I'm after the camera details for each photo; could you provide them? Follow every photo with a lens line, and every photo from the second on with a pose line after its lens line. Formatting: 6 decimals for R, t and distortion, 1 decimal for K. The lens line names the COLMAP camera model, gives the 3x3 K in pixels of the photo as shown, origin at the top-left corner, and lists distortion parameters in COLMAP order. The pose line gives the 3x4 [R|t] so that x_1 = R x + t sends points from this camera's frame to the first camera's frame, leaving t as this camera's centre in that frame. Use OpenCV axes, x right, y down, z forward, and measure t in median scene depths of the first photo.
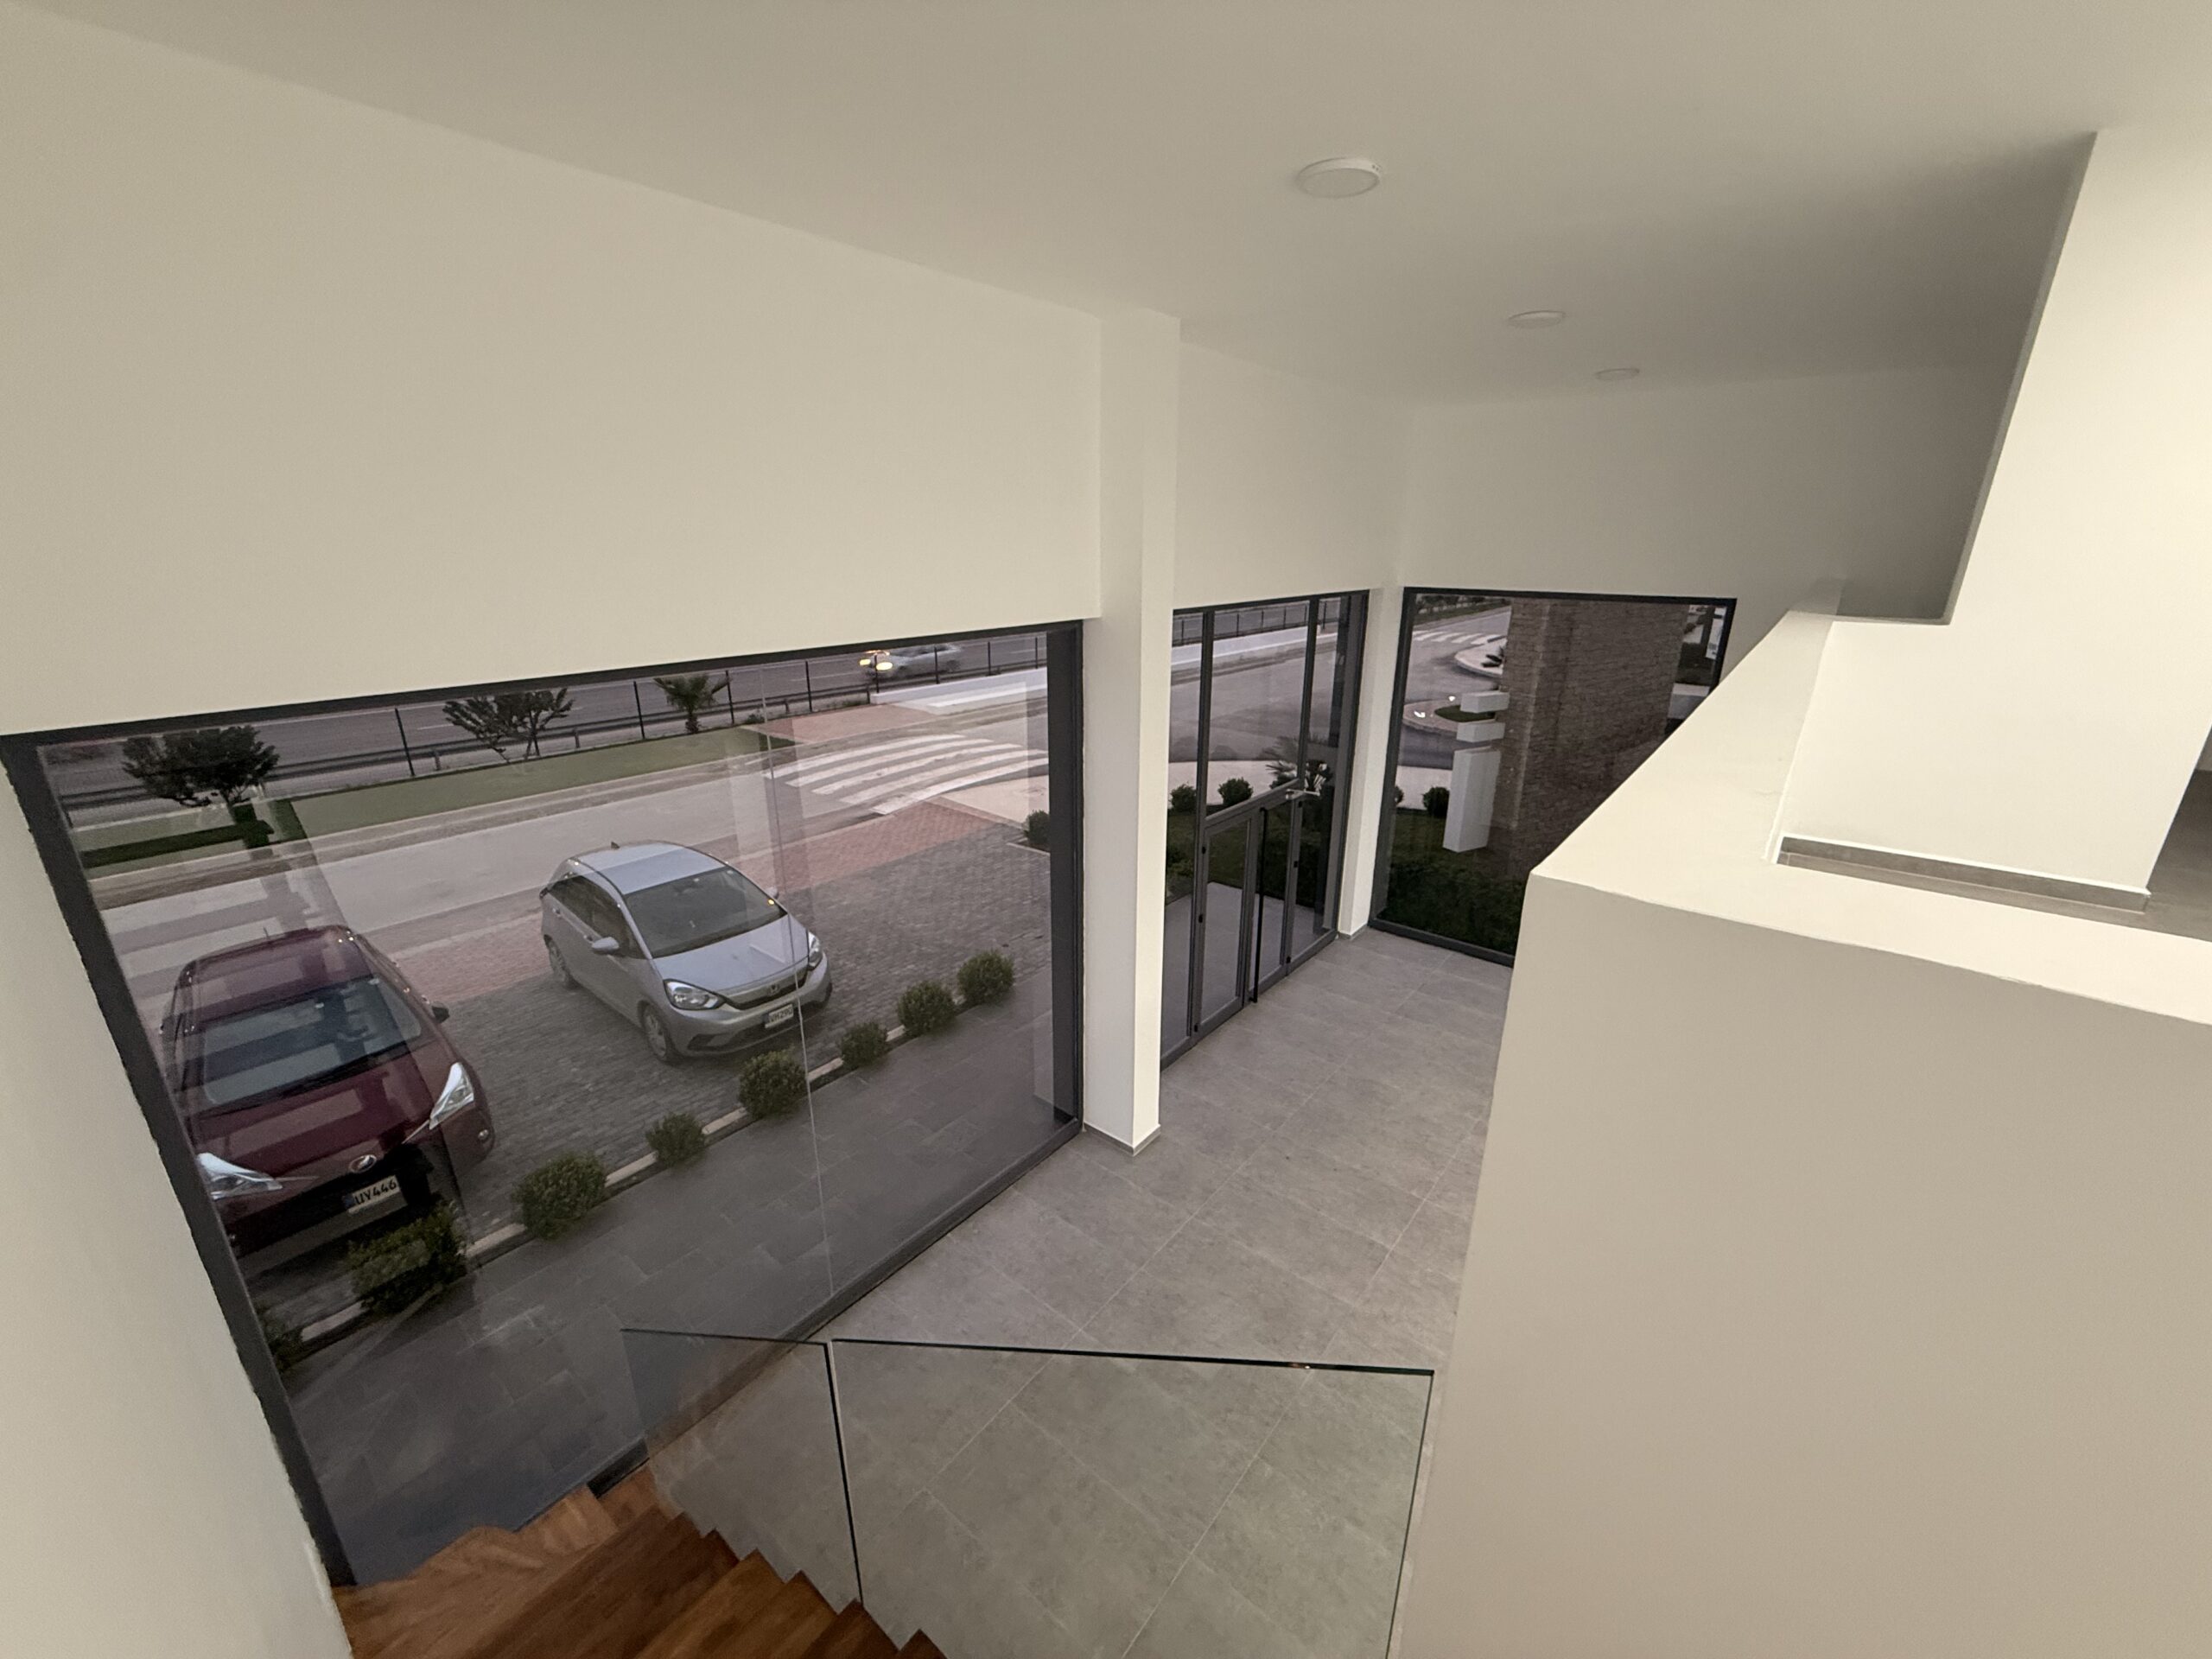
lens RADIAL K [[876.9, 0, 1097.6], [0, 876.9, 834.6], [0, 0, 1]] dist [-0.000782, 0.000048]
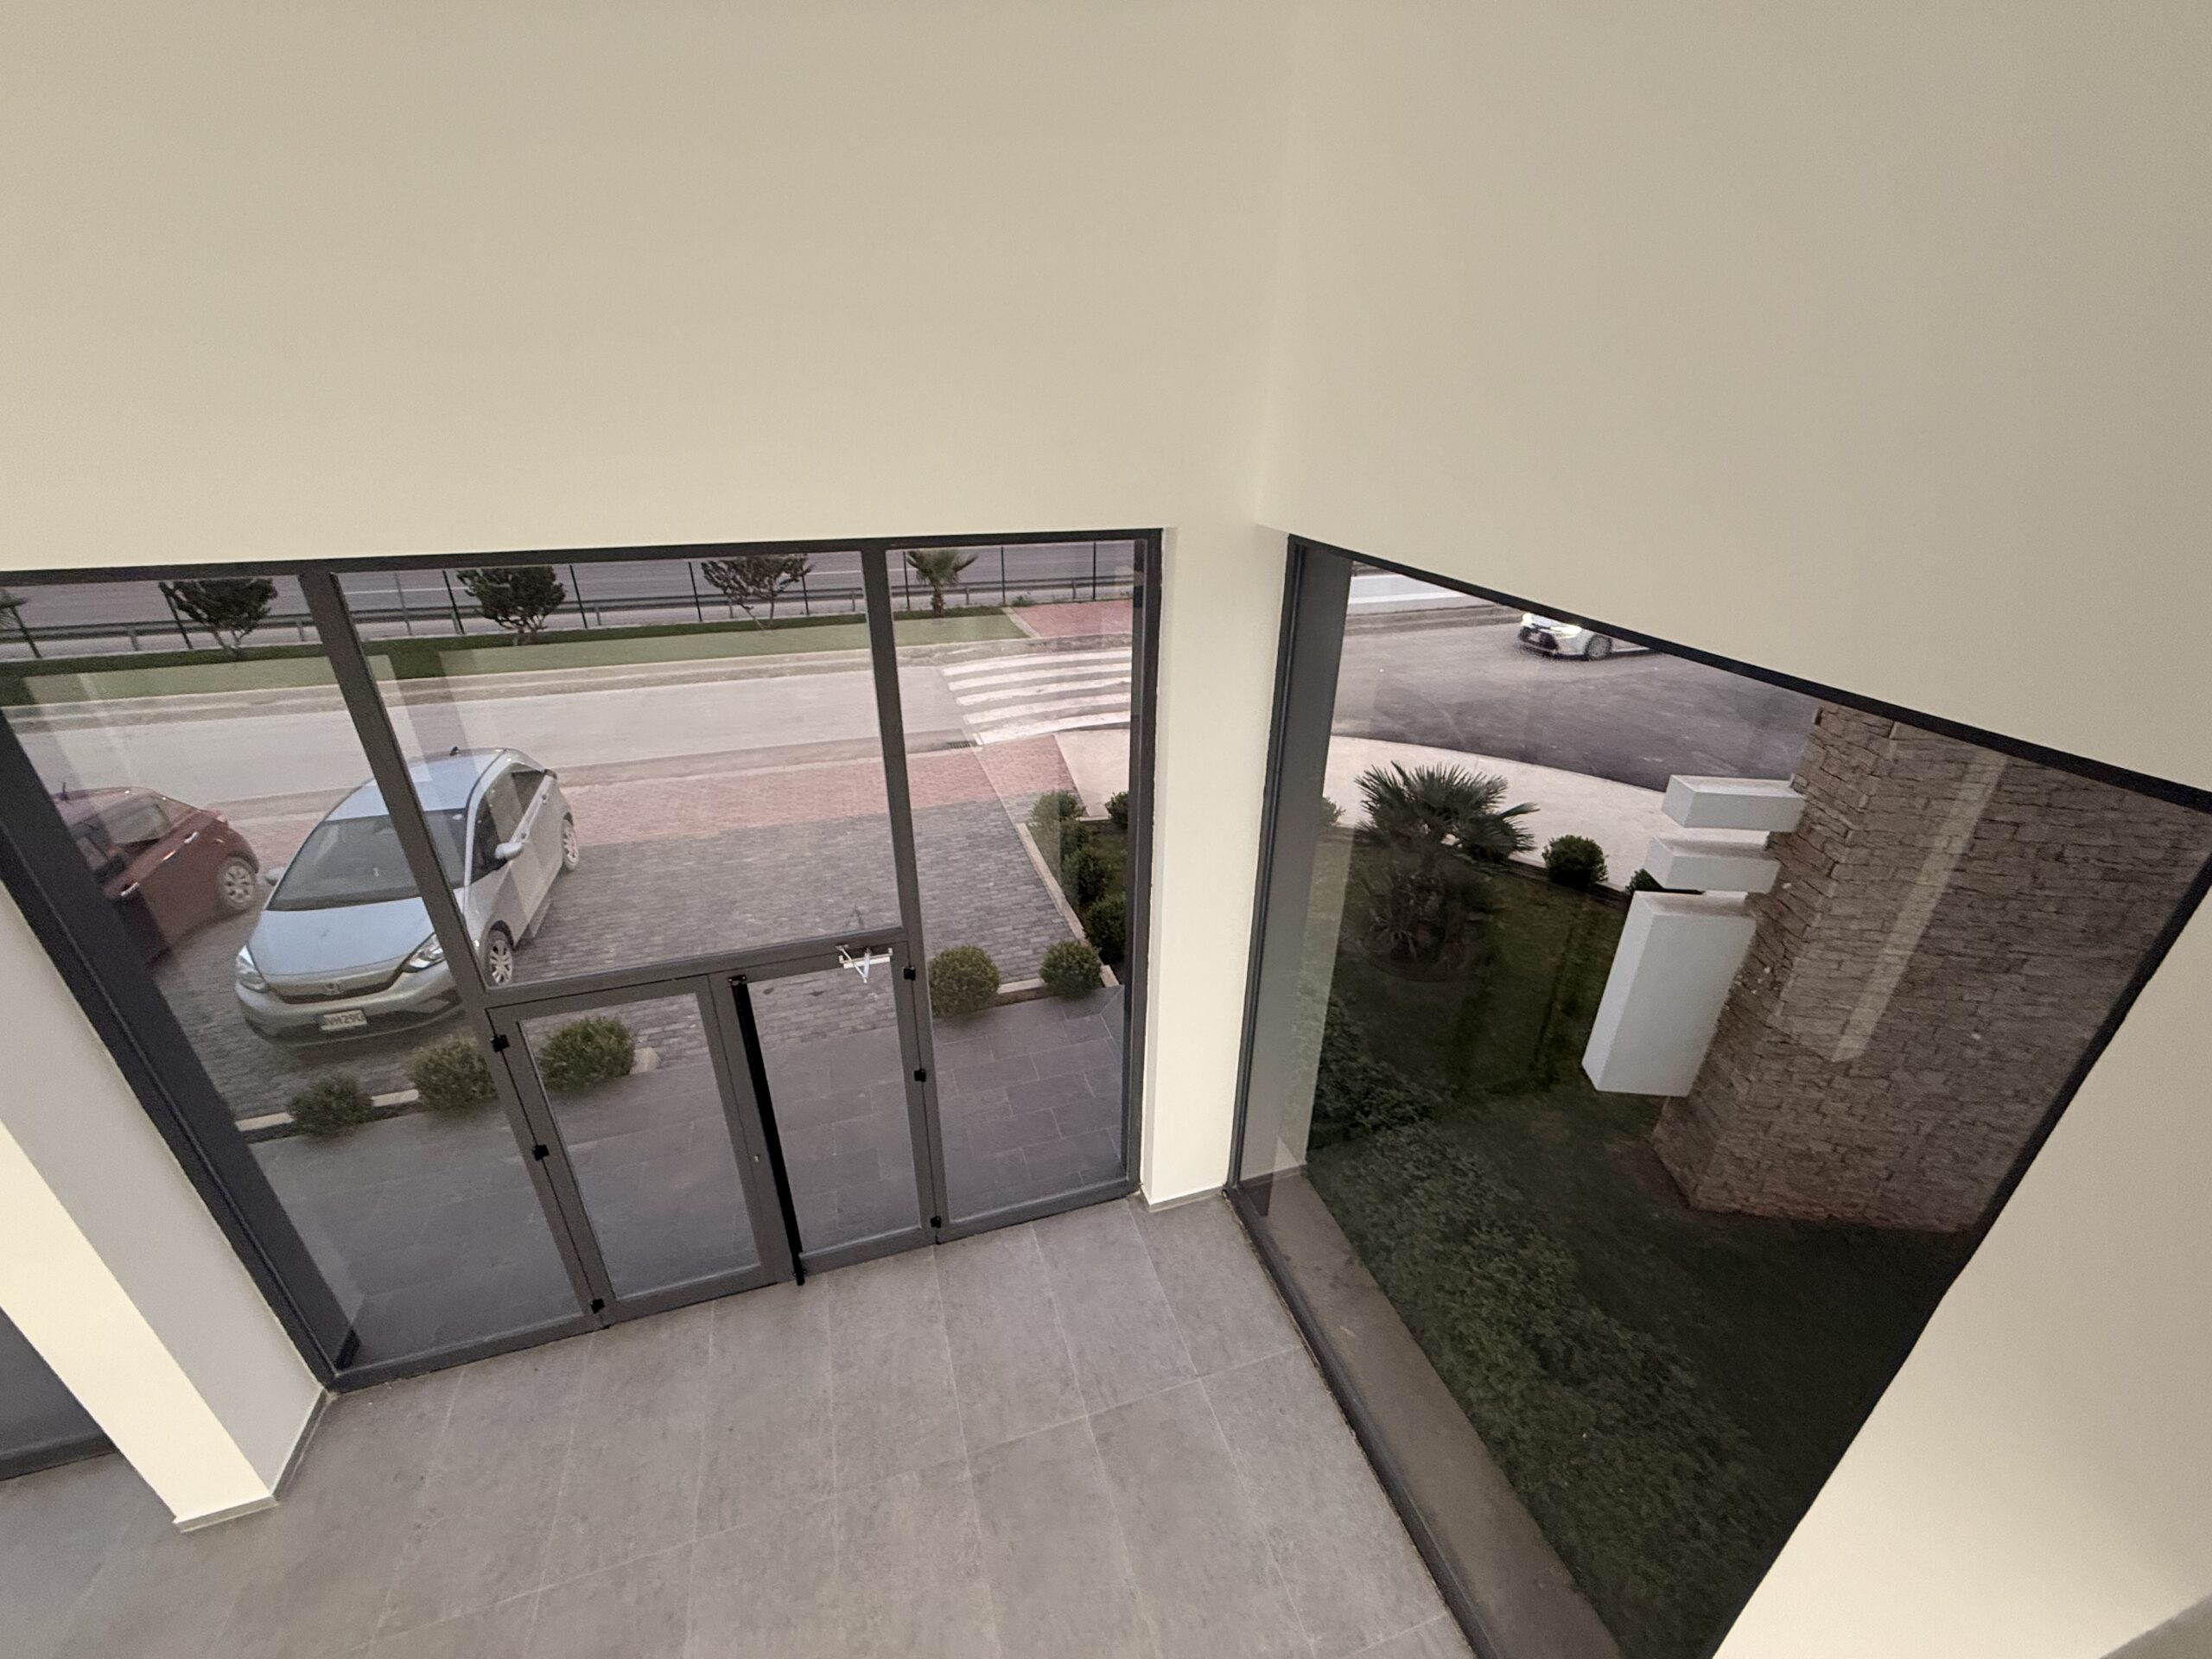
lens RADIAL K [[891.9, 0, 1106.0], [0, 891.9, 829.5], [0, 0, 1]] dist [-0.001140, -0.000693]
pose [[0.836492, 0.241495, -0.491896, 0.297973], [-0.178111, 0.968735, 0.172711, -0.116396], [0.518226, -0.056860, 0.853352, 0.356980]]
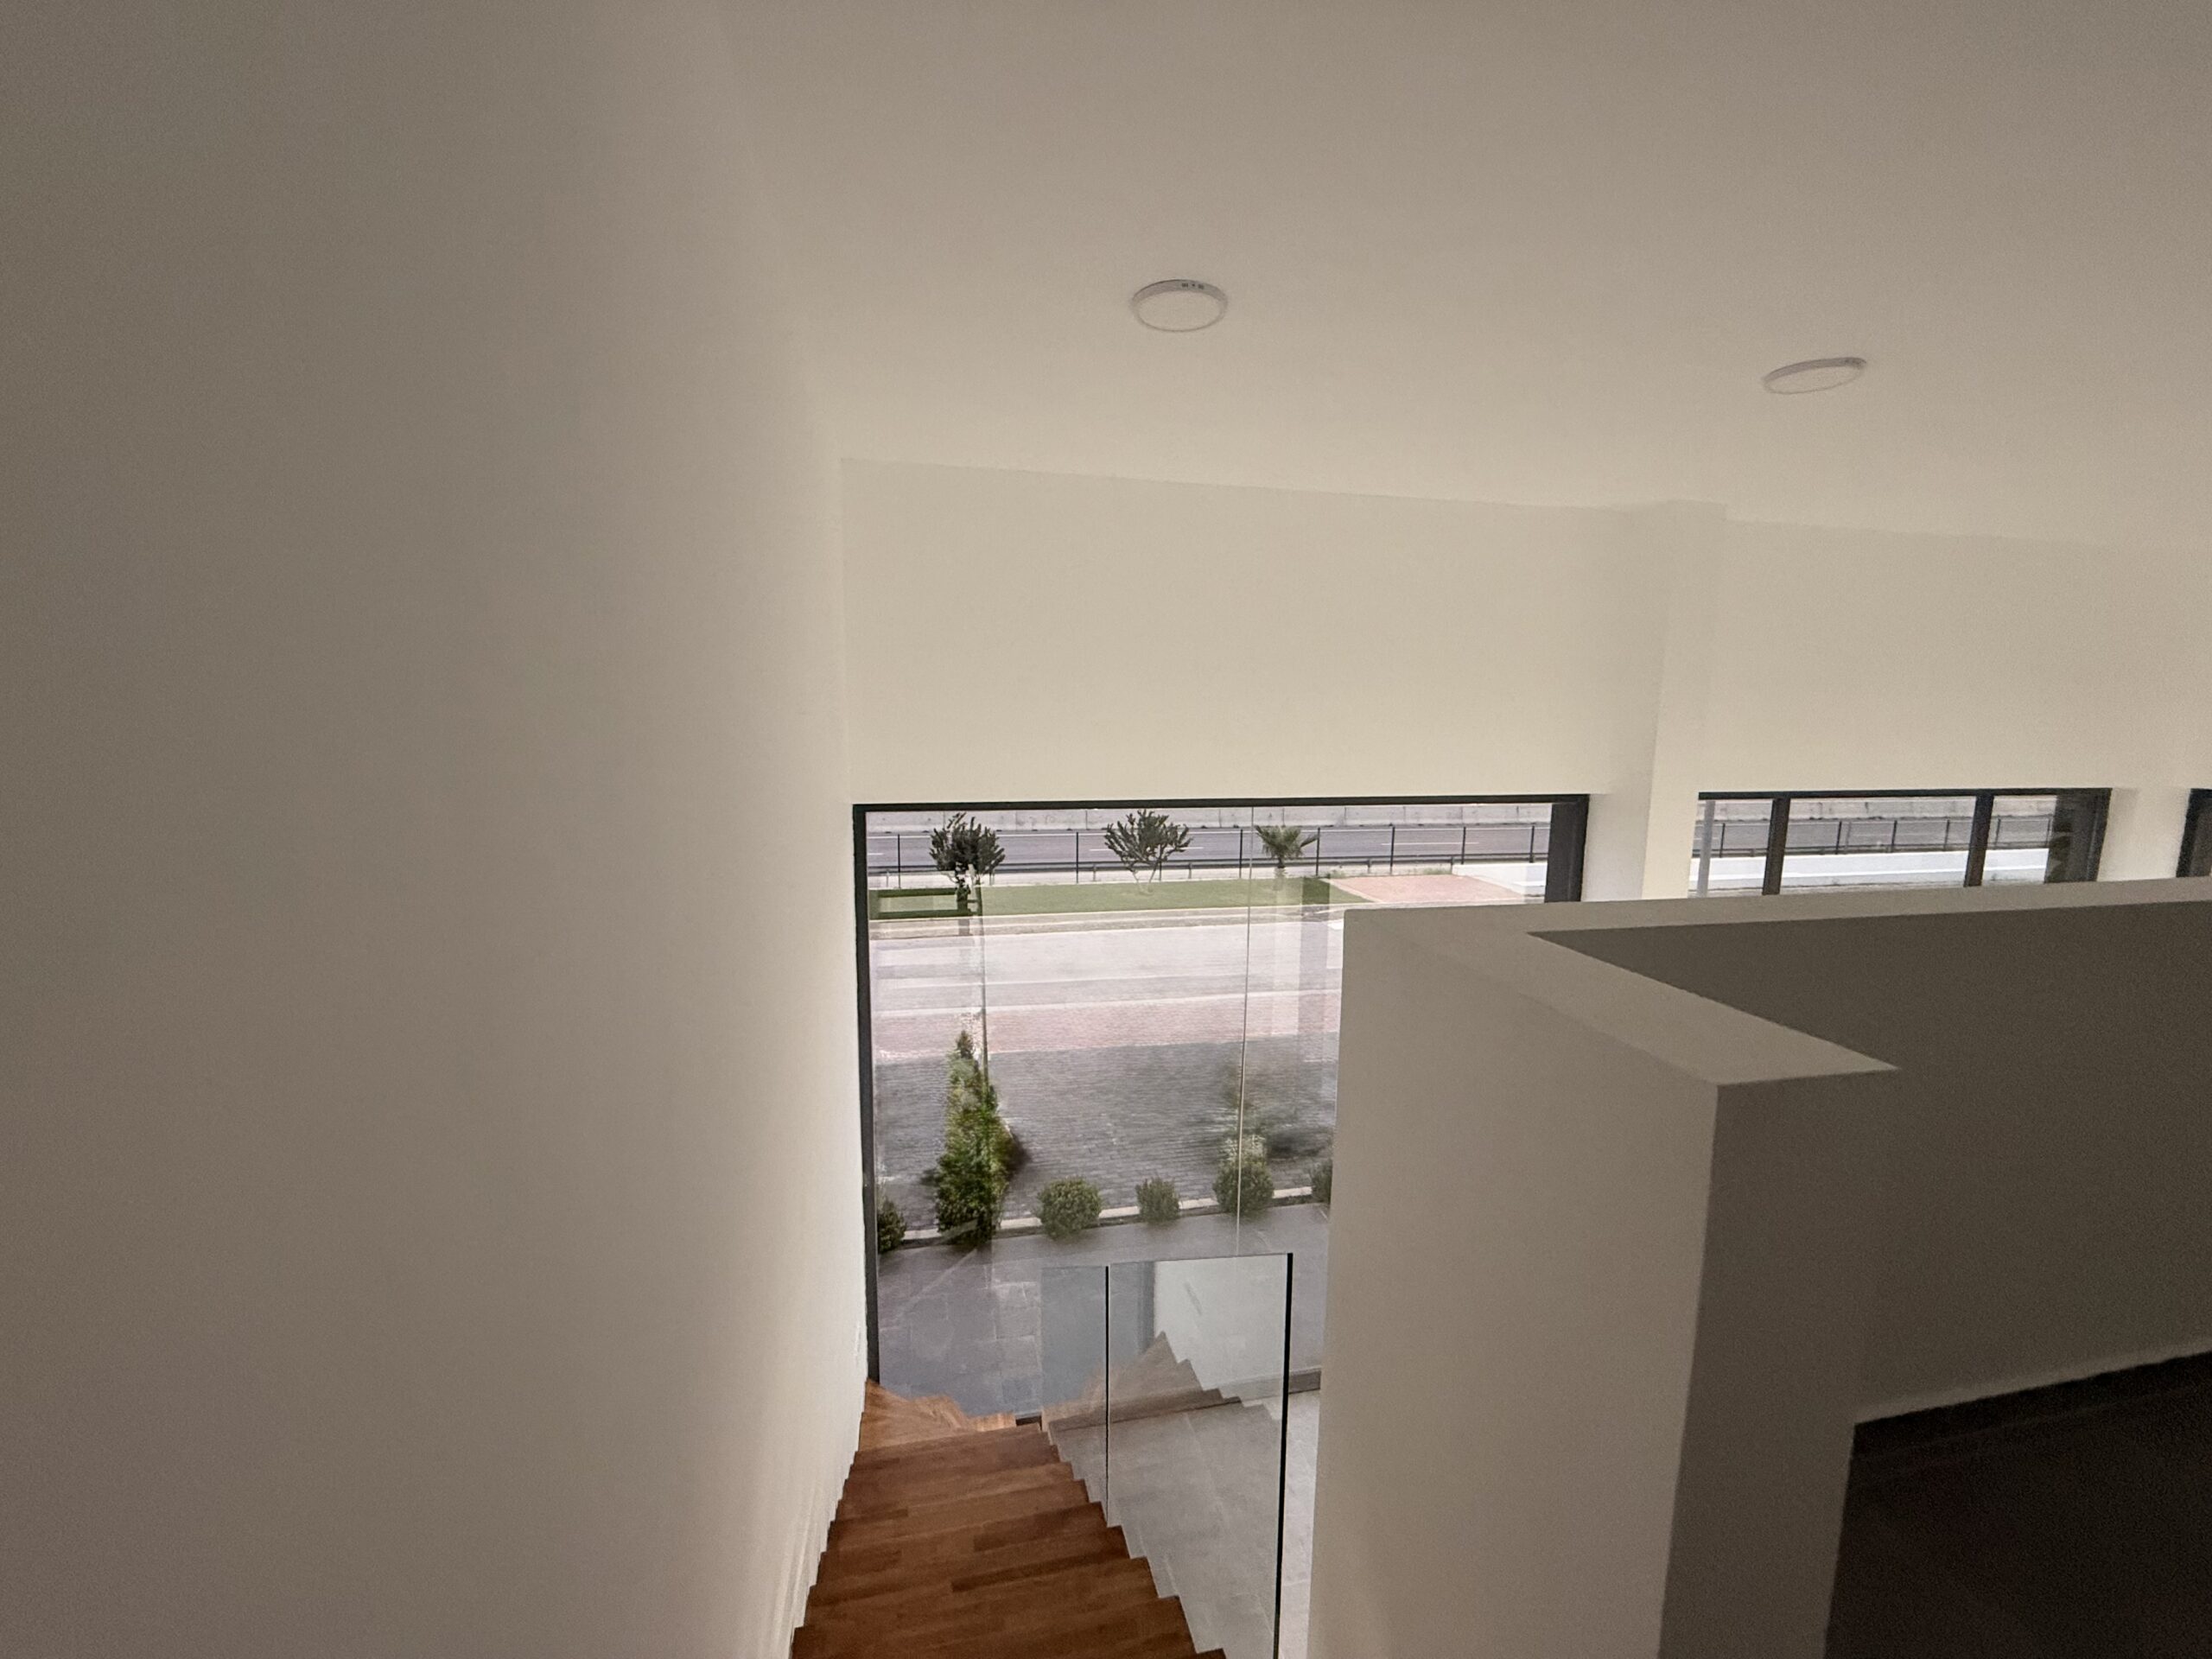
lens RADIAL K [[876.9, 0, 1097.6], [0, 876.9, 834.6], [0, 0, 1]] dist [-0.000782, 0.000048]
pose [[0.782884, 0.096817, -0.614589, 0.053018], [-0.211087, 0.970560, -0.115996, 0.009964], [0.585265, 0.220544, 0.780273, -0.028507]]
